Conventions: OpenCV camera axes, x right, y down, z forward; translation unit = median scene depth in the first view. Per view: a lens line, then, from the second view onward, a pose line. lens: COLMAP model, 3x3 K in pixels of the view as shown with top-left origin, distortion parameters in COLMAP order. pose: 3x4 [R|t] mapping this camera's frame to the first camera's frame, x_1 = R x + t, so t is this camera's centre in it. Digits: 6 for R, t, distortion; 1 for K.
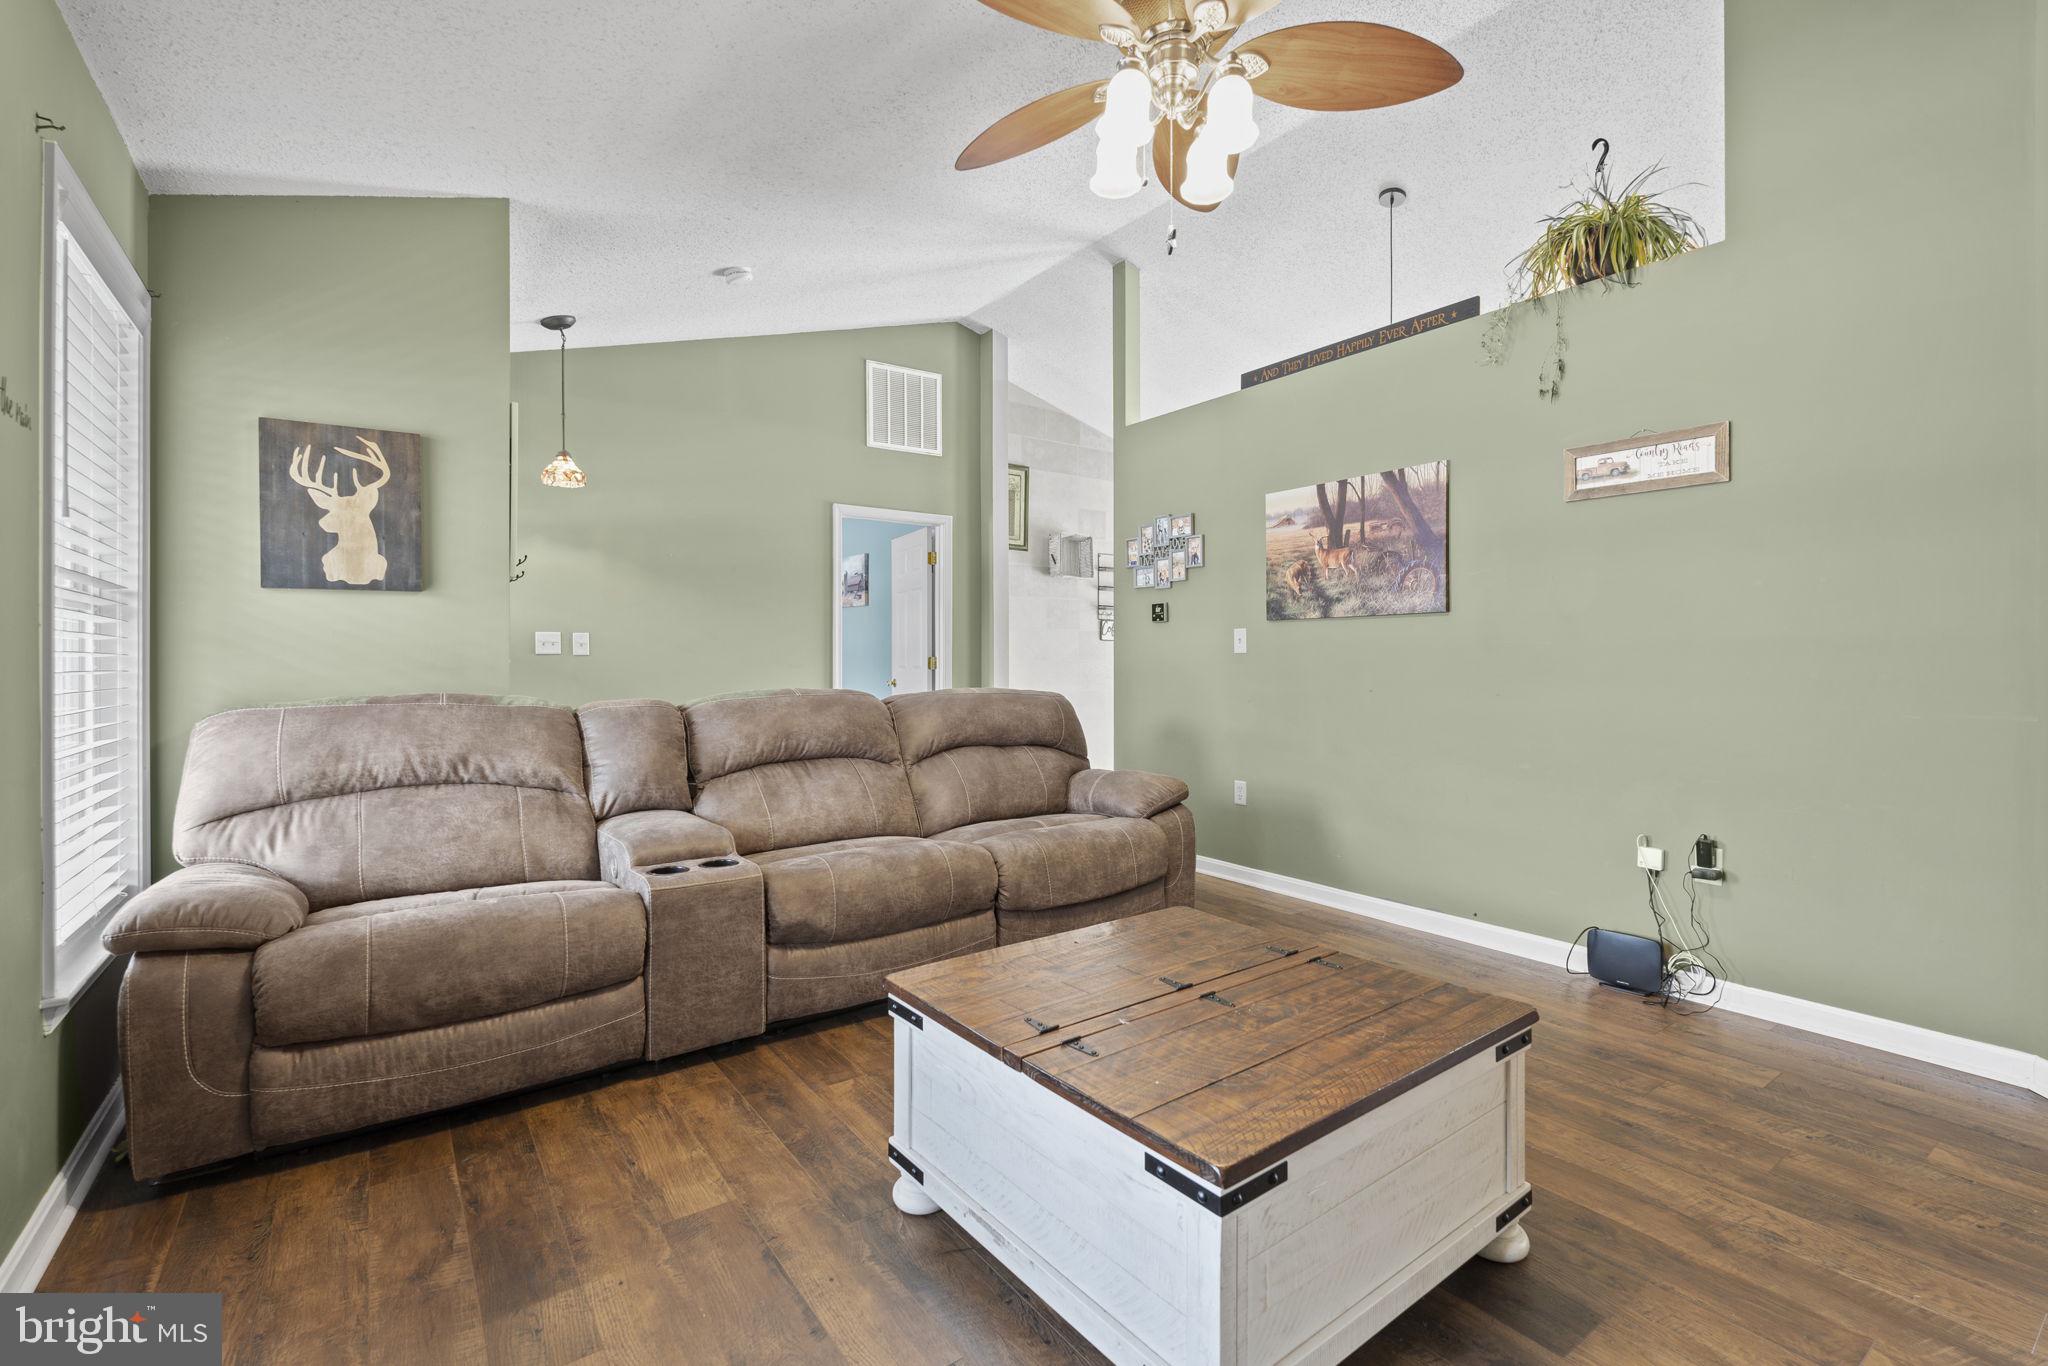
lens RADIAL K [[904.8, 0, 1026.6], [0, 904.8, 662.7], [0, 0, 1]] dist [0.000264, 0.000190]
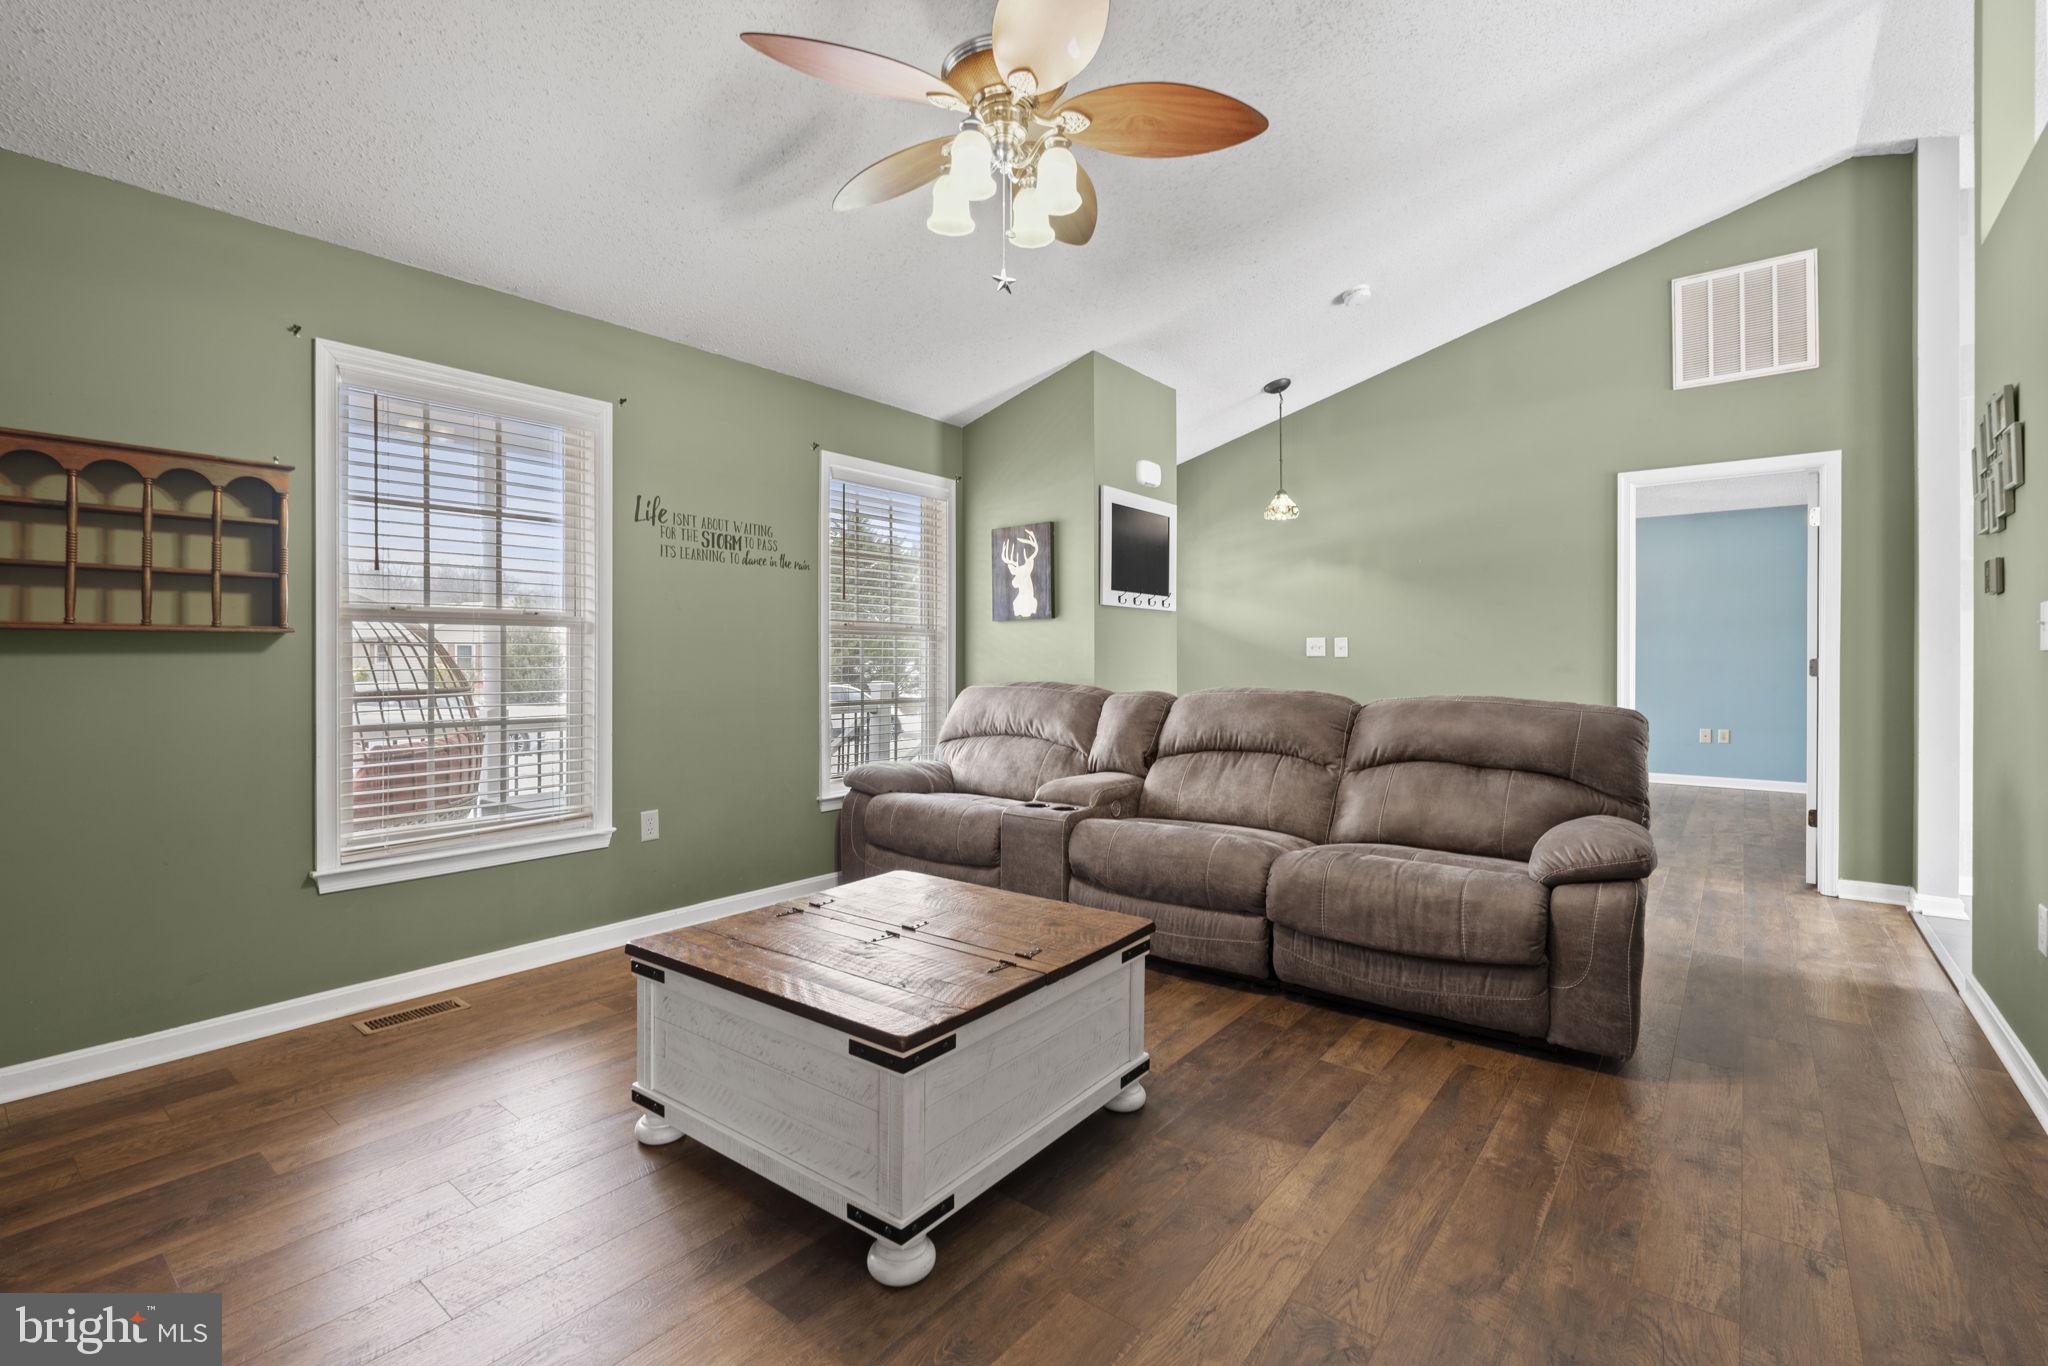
lens RADIAL K [[930.8, 0, 1057.2], [0, 930.8, 674.5], [0, 0, 1]] dist [-0.000429, -0.000104]
pose [[0.291968, 0.015813, -0.956297, 0.930631], [-0.005306, 0.999875, 0.014914, -0.003785], [0.956413, 0.000719, 0.292016, 0.529806]]
